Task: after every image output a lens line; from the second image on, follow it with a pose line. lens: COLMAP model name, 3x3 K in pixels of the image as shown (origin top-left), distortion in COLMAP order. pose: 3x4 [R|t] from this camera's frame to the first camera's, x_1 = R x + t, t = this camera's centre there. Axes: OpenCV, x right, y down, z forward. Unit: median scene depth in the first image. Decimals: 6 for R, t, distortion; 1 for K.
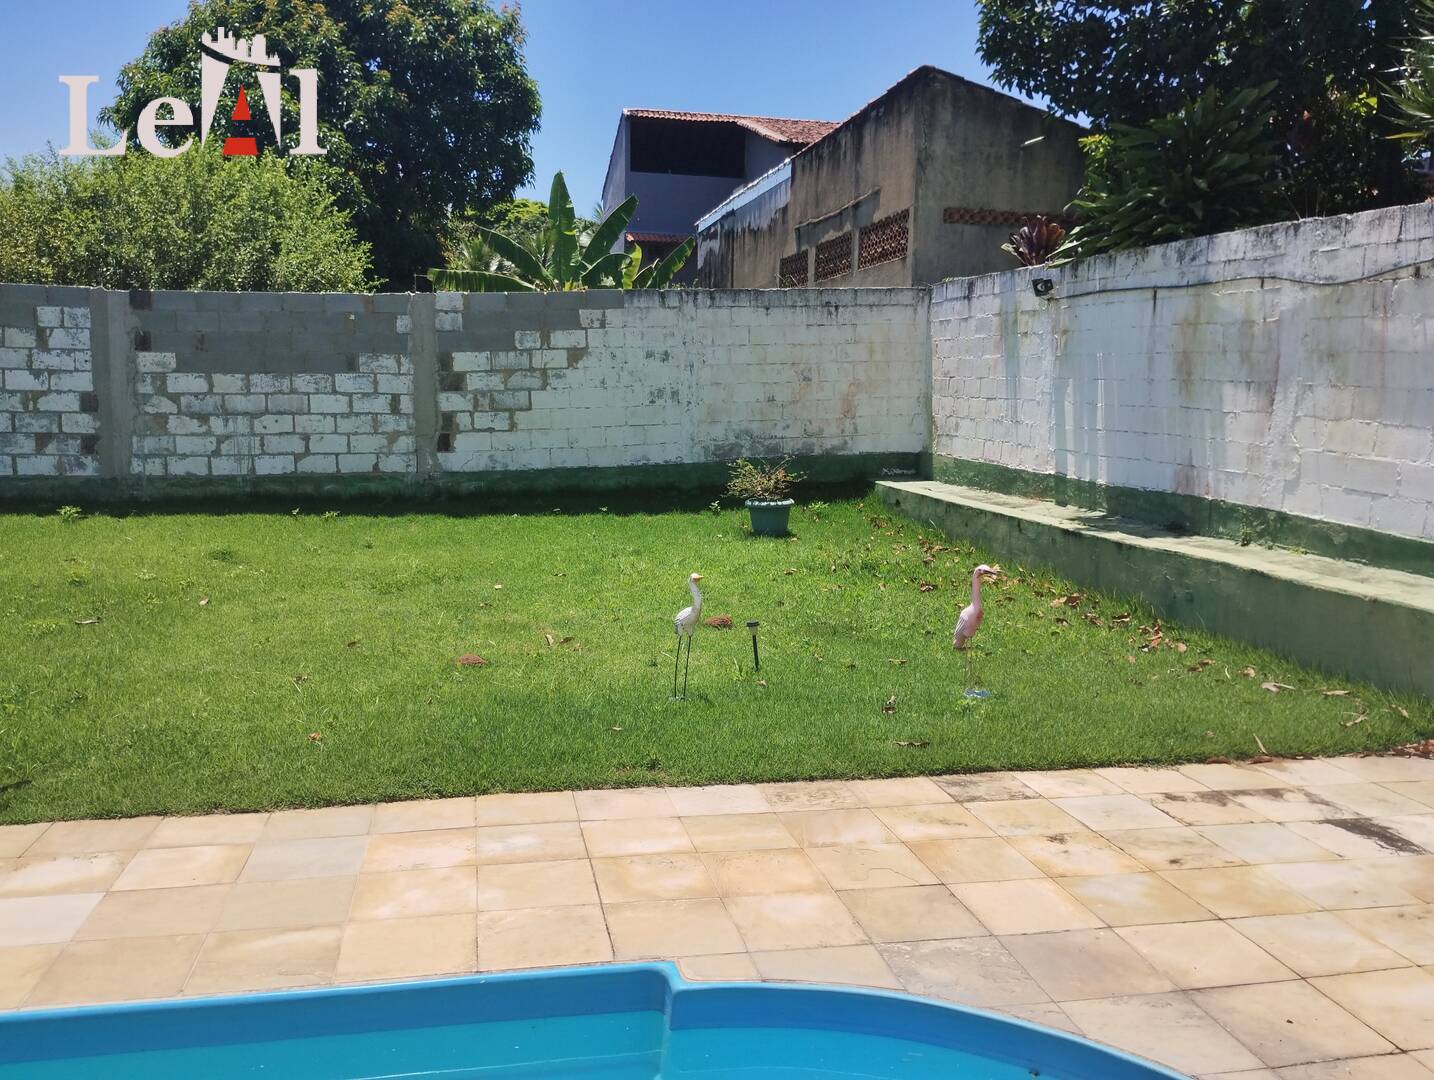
lens RADIAL K [[1199.9, 0, 717.0], [0, 1199.9, 540.0], [0, 0, 1]] dist [0.089714, -0.098573]
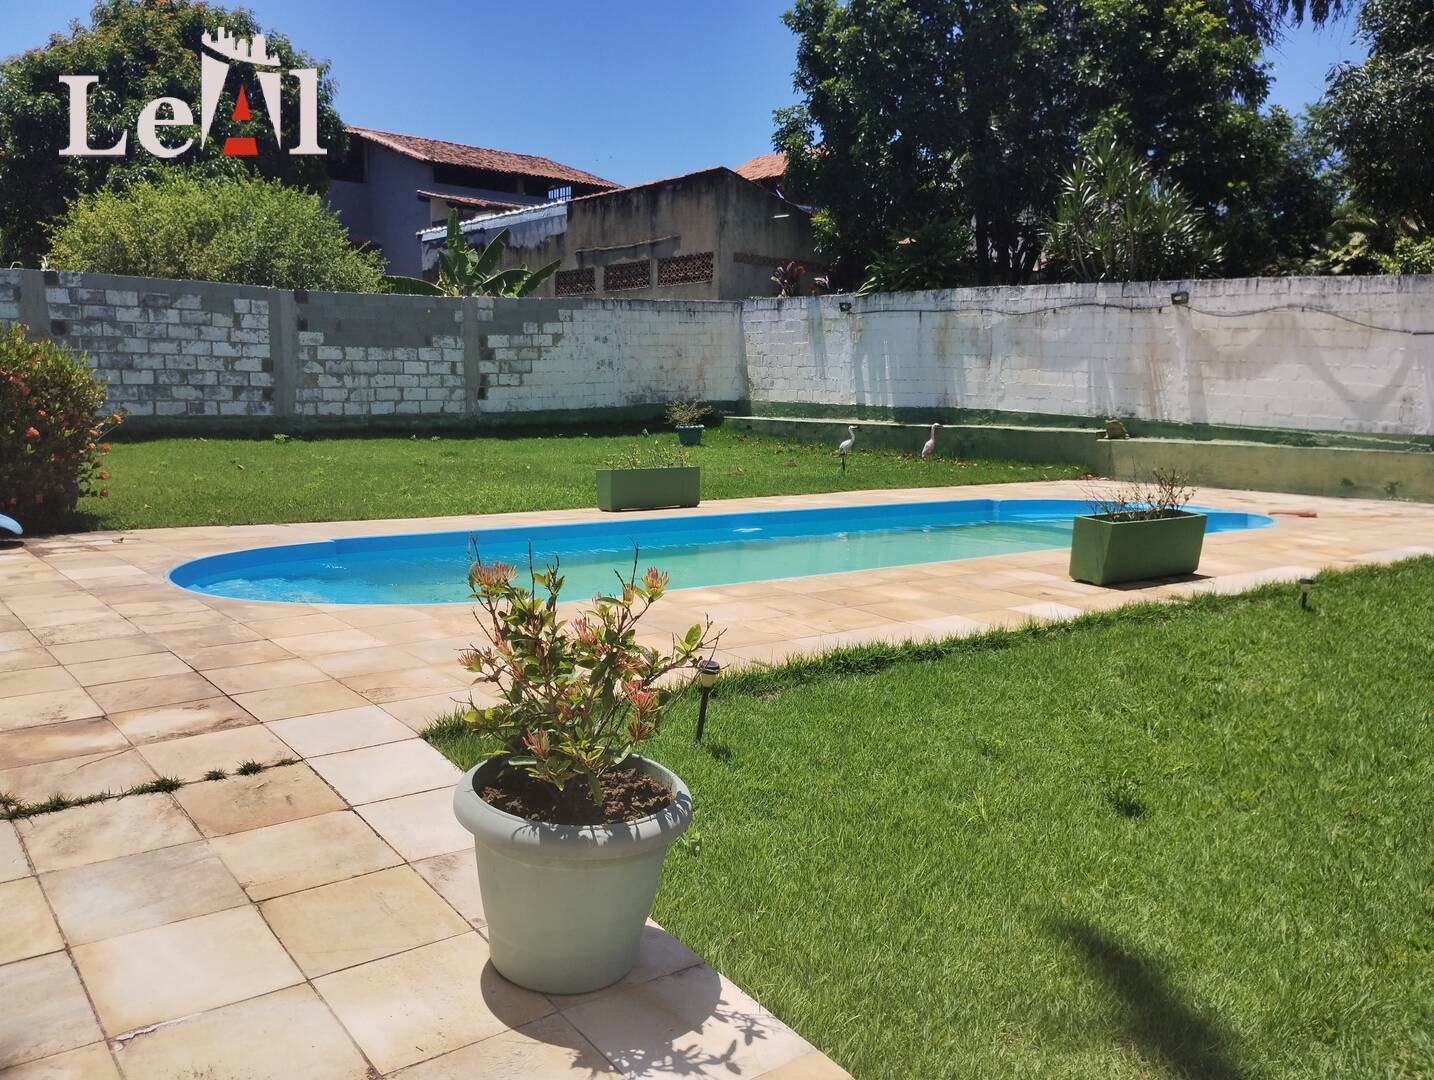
lens RADIAL K [[1199.9, 0, 717.0], [0, 1199.9, 540.0], [0, 0, 1]] dist [0.089714, -0.098573]
pose [[0.898215, -0.057078, 0.435835, -0.655387], [0.054066, 0.998350, 0.019322, 0.095821], [-0.436219, 0.006208, 0.899819, -0.536369]]
